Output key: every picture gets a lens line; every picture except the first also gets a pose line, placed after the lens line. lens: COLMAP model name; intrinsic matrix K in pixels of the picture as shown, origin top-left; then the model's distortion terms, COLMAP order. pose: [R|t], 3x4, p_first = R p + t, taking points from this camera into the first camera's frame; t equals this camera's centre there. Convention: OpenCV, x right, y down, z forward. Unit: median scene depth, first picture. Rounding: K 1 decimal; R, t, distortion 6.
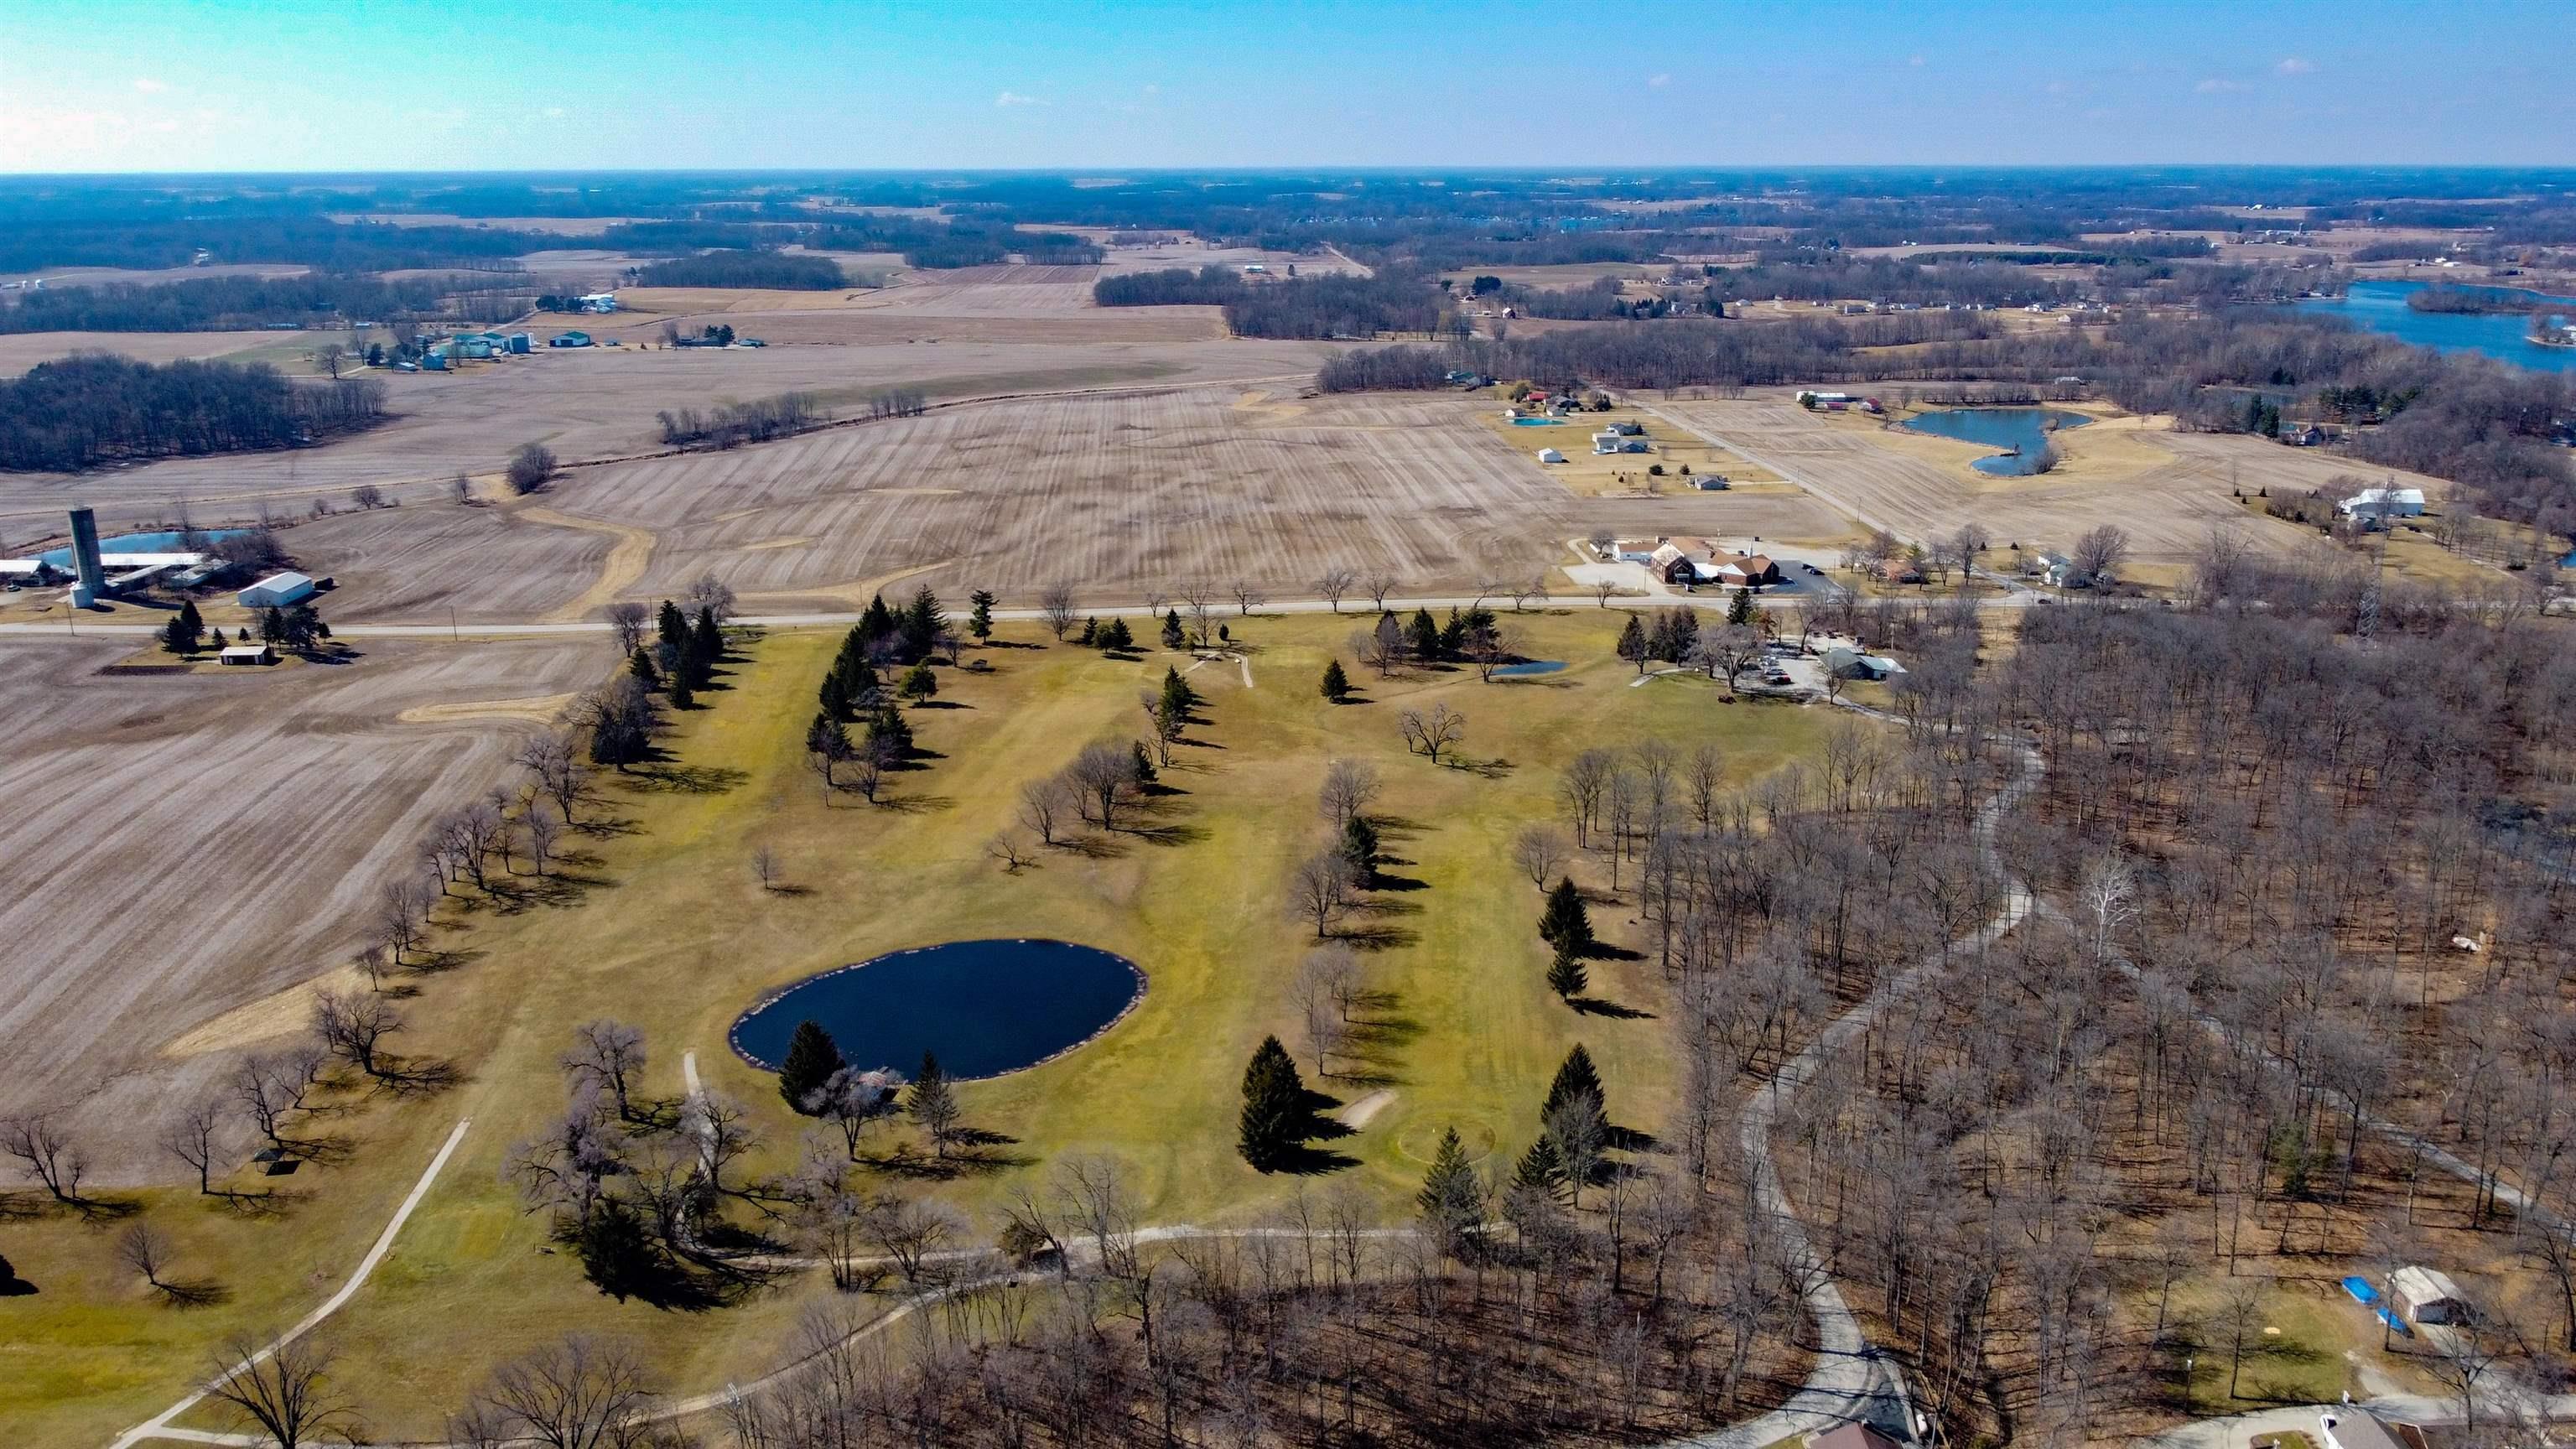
lens RADIAL K [[1944.6, 0, 1283.3], [0, 1944.6, 723.5], [0, 0, 1]] dist [-0.003182, -0.001000]
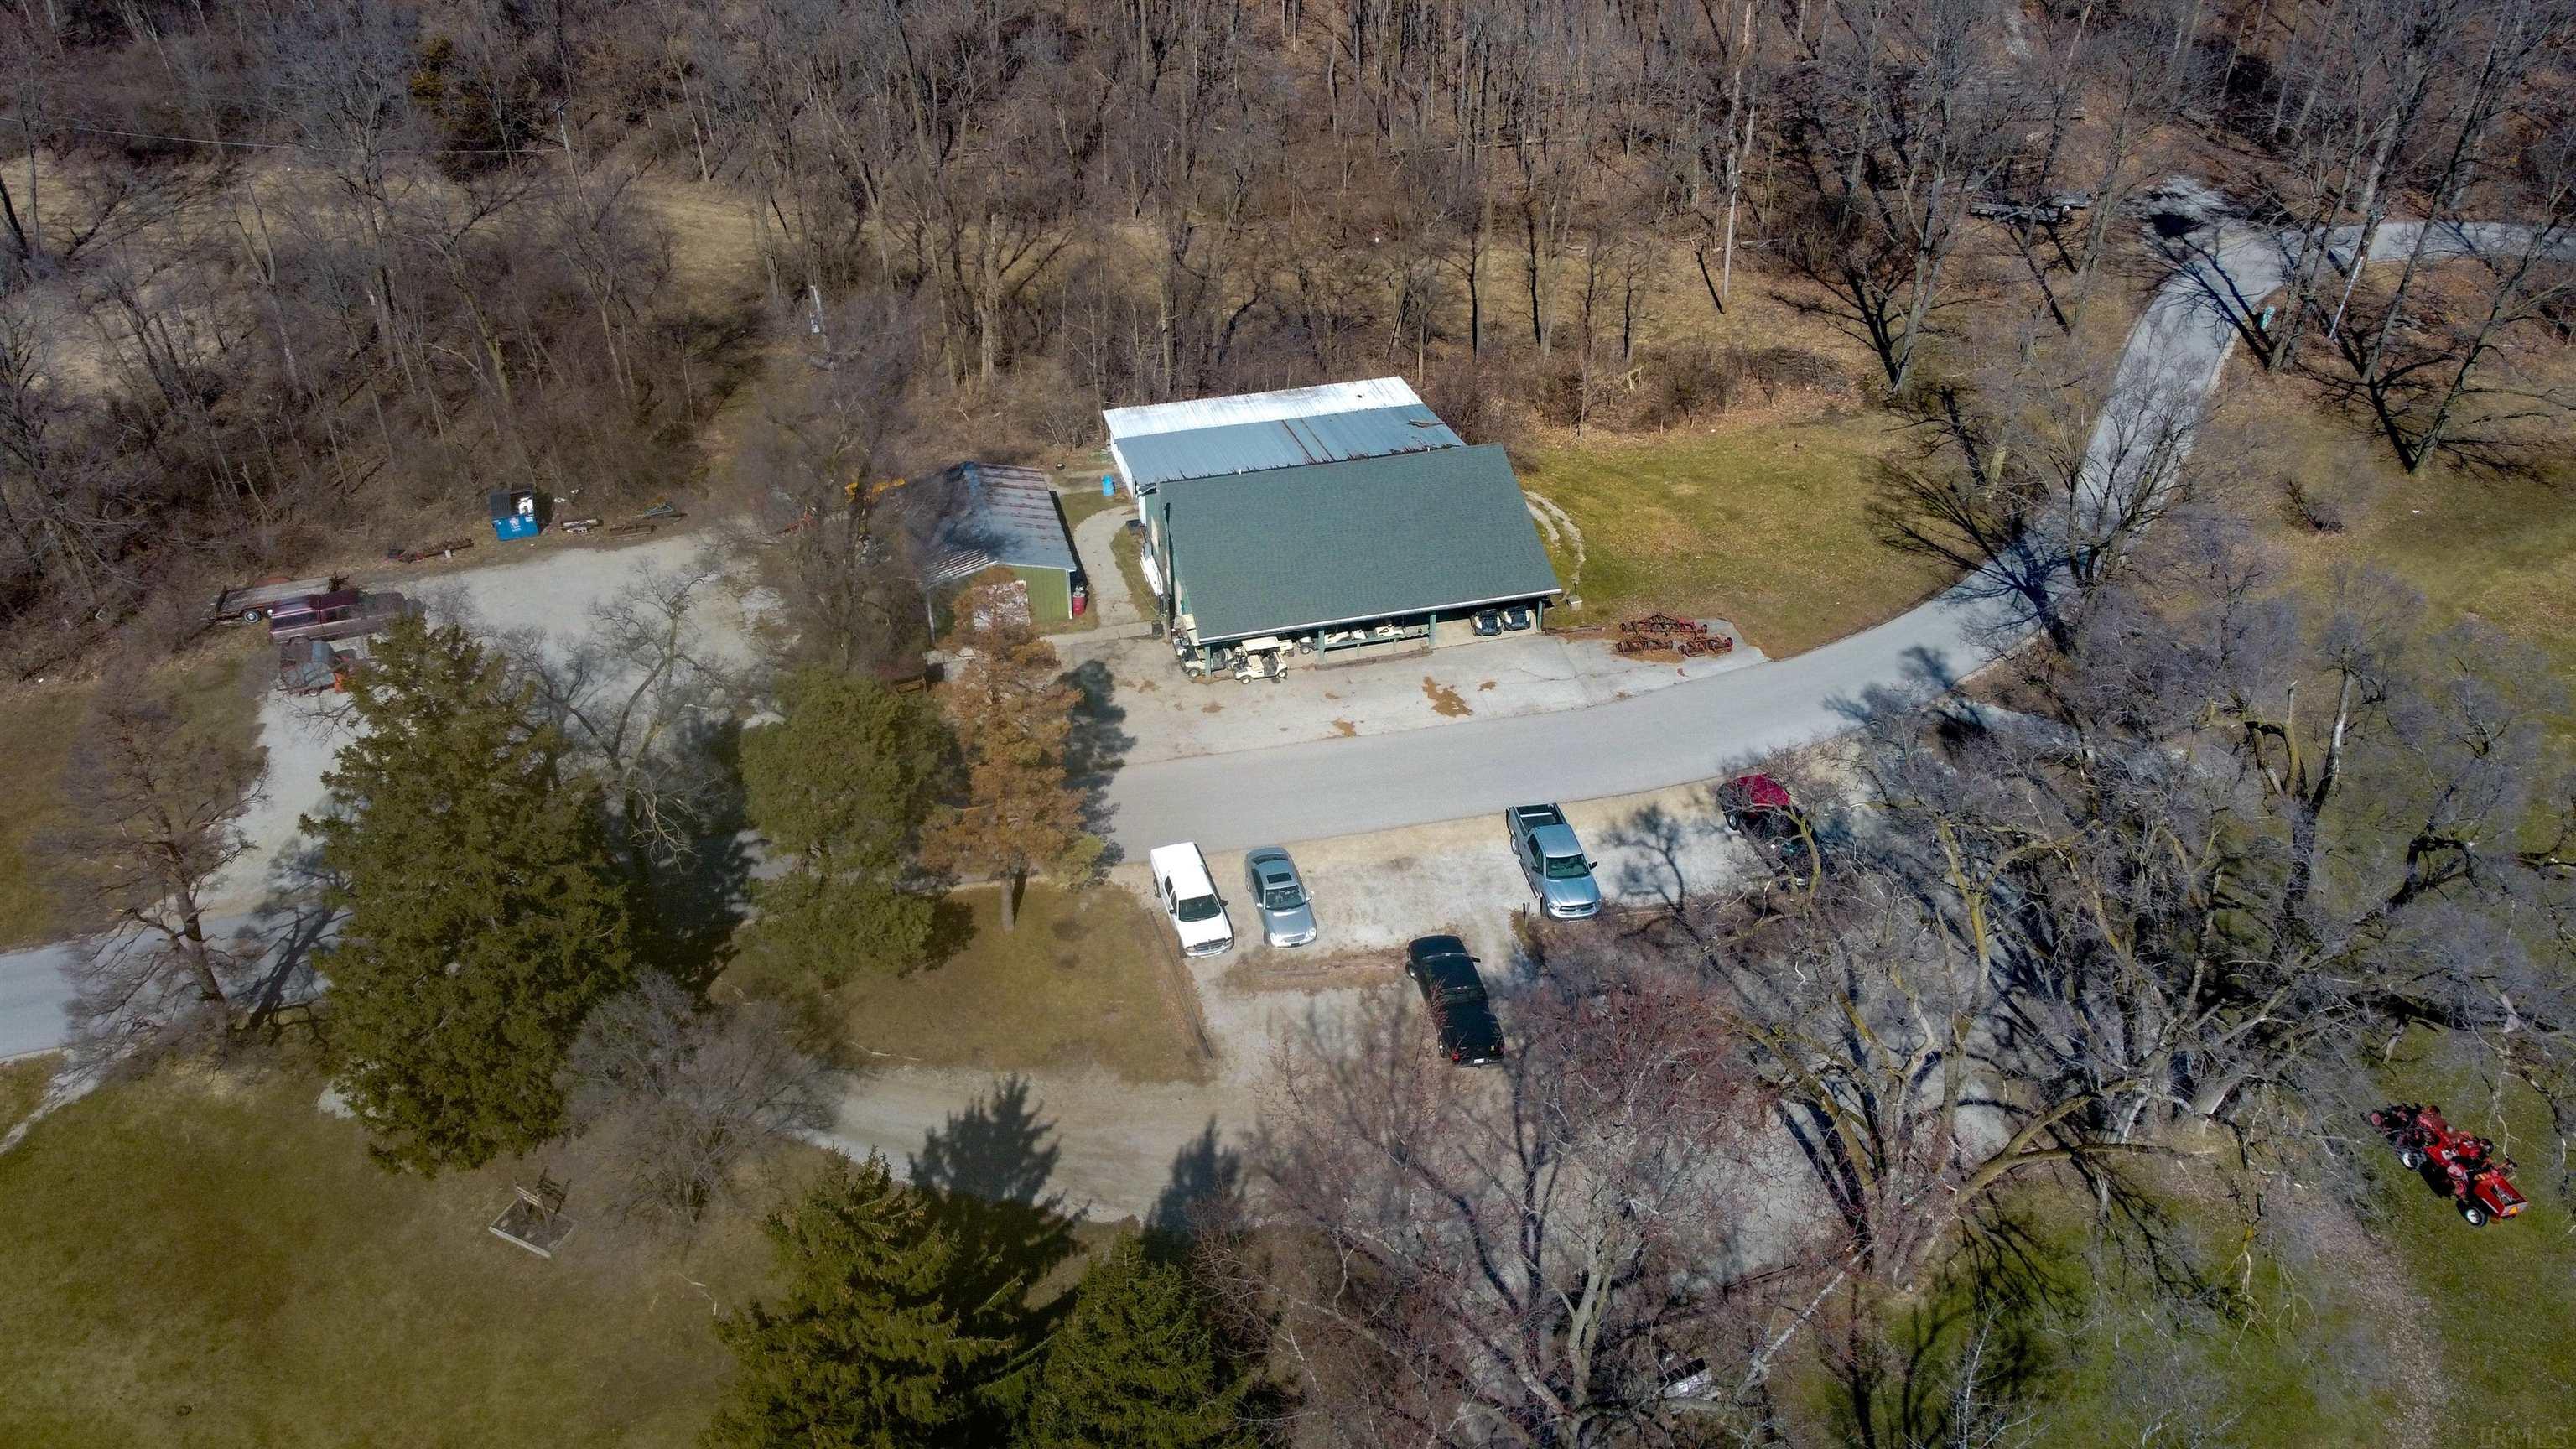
lens RADIAL K [[1944.6, 0, 1283.3], [0, 1944.6, 723.5], [0, 0, 1]] dist [-0.003182, -0.001000]
pose [[-0.243541, -0.569169, 0.785324, 0.132525], [0.272730, 0.736844, 0.618610, -0.094027], [-0.930756, 0.364839, -0.024222, 0.825650]]
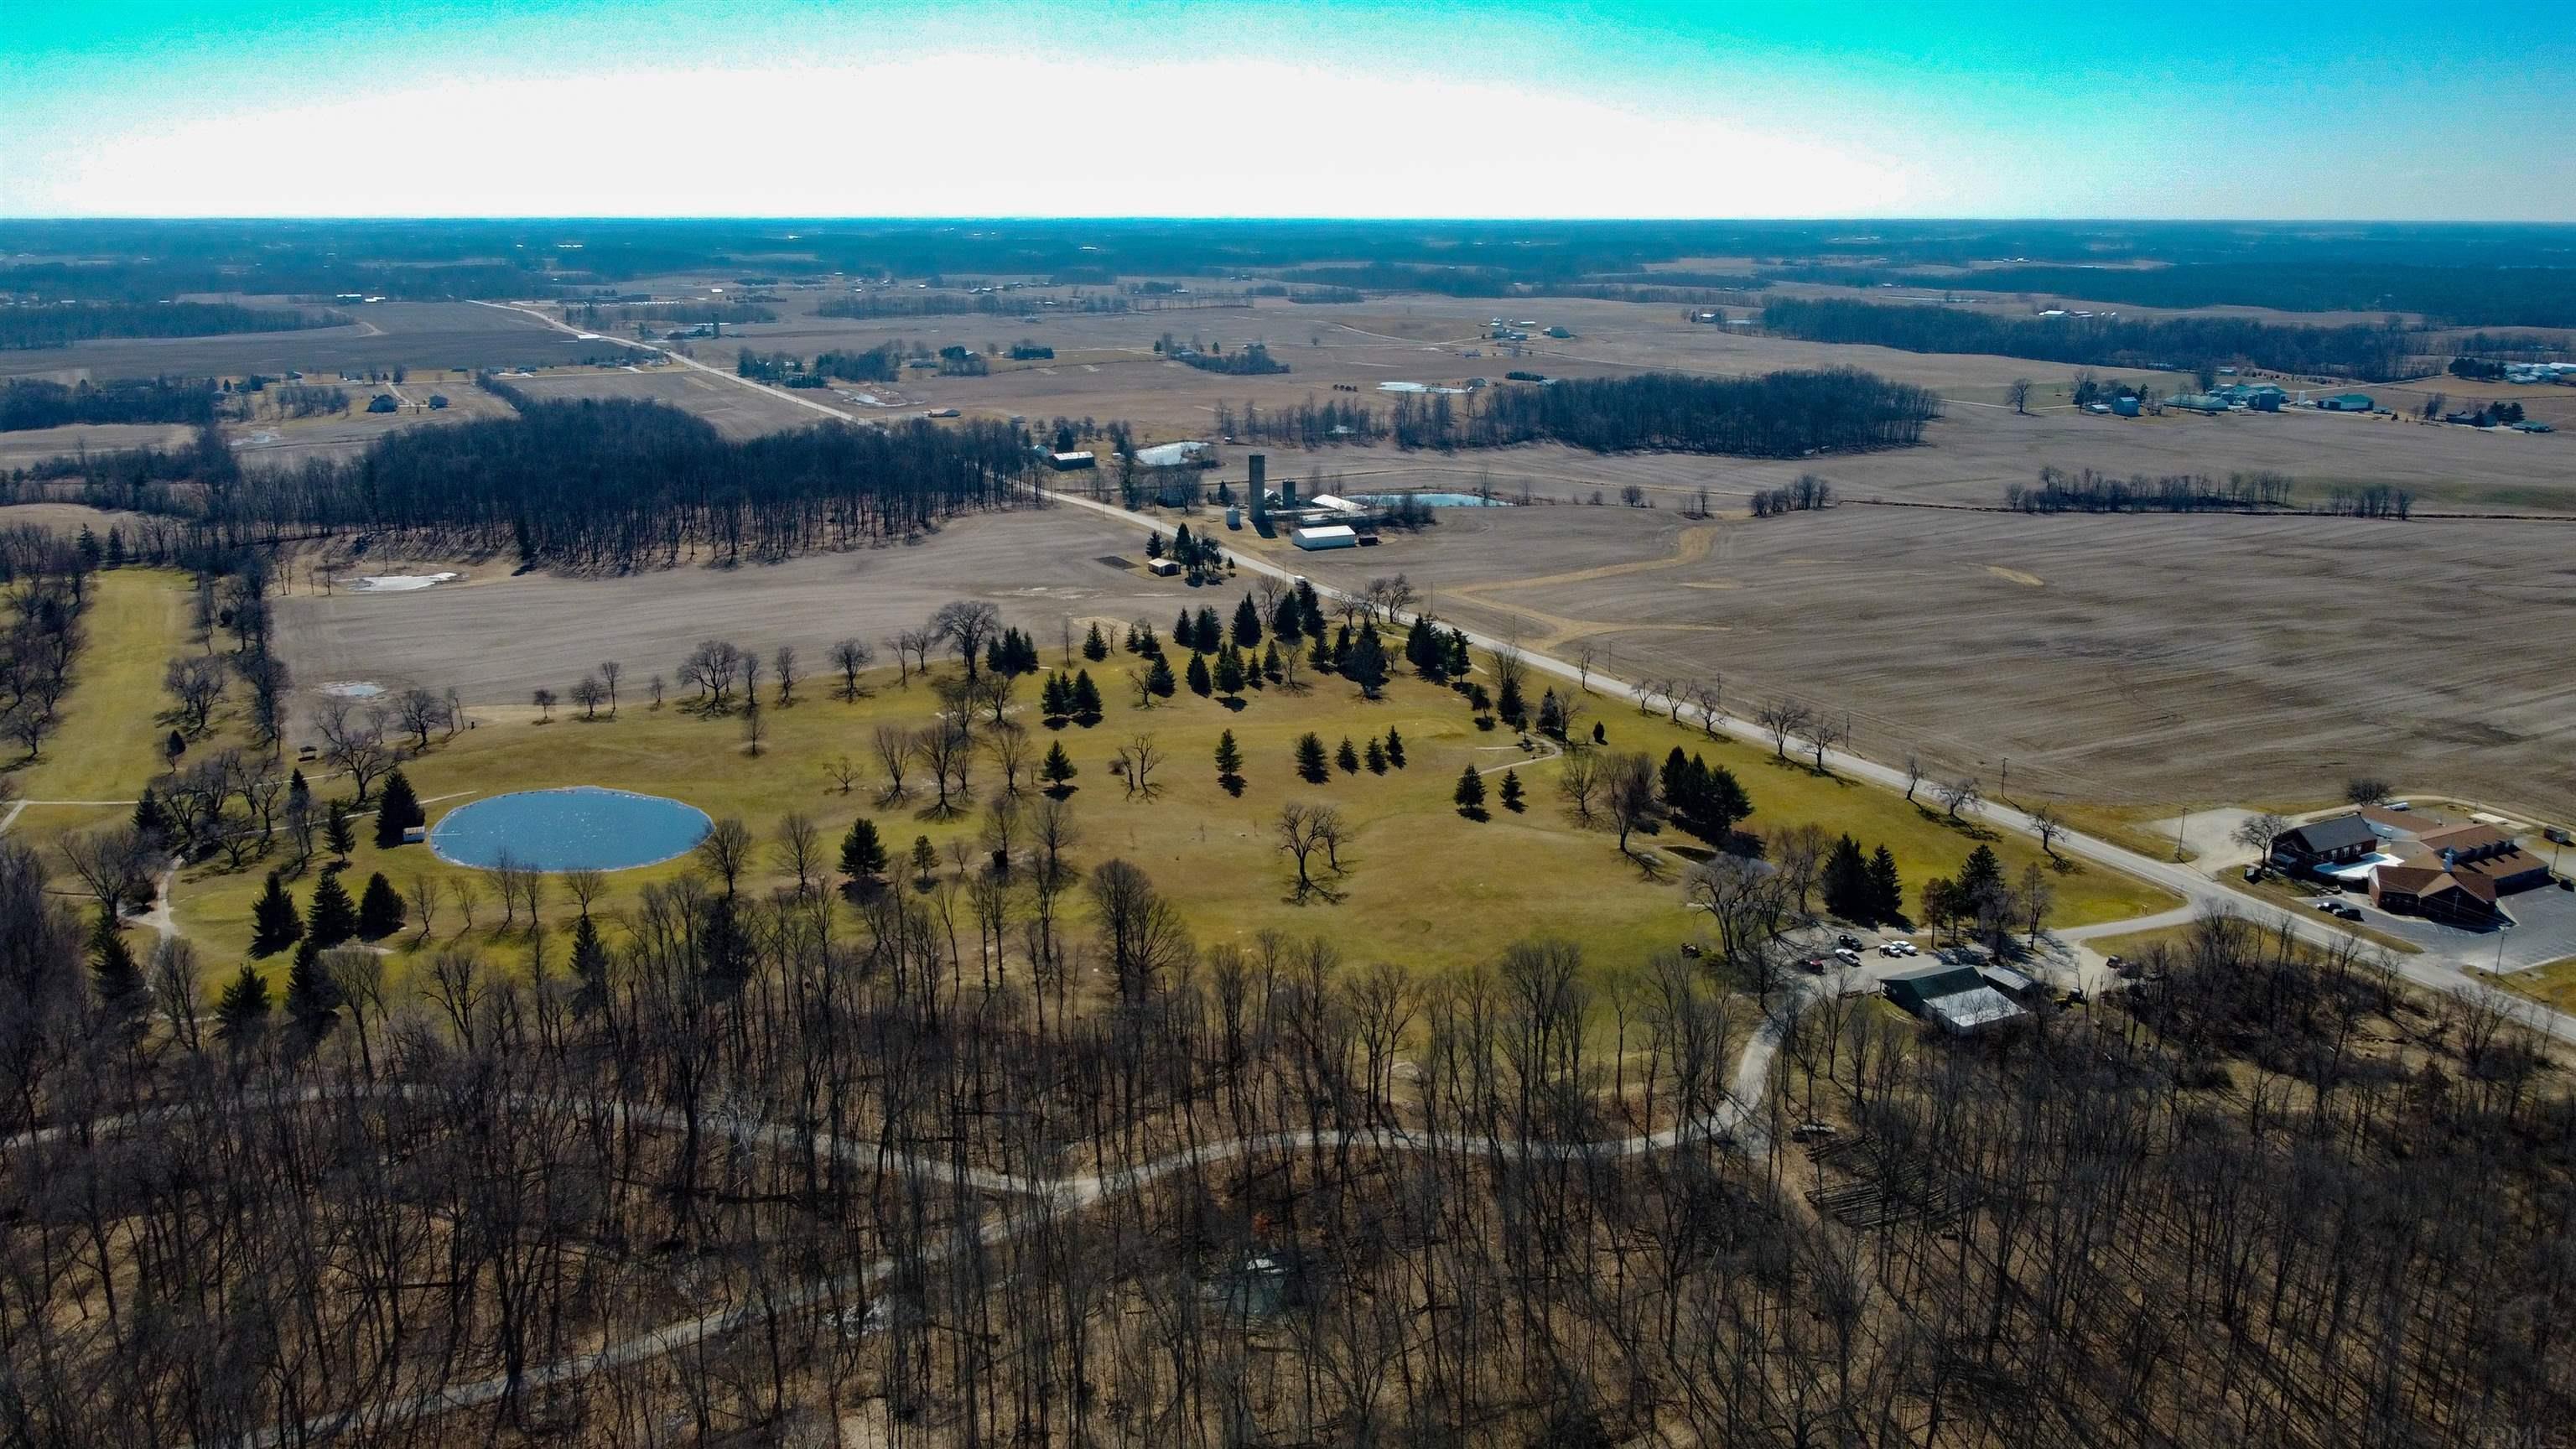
lens RADIAL K [[1944.6, 0, 1283.3], [0, 1944.6, 723.5], [0, 0, 1]] dist [-0.003182, -0.001000]
pose [[0.415697, 0.238017, -0.877807, 0.603400], [-0.257964, 0.956369, 0.137157, -0.118491], [0.872153, 0.169427, 0.458959, 0.412254]]
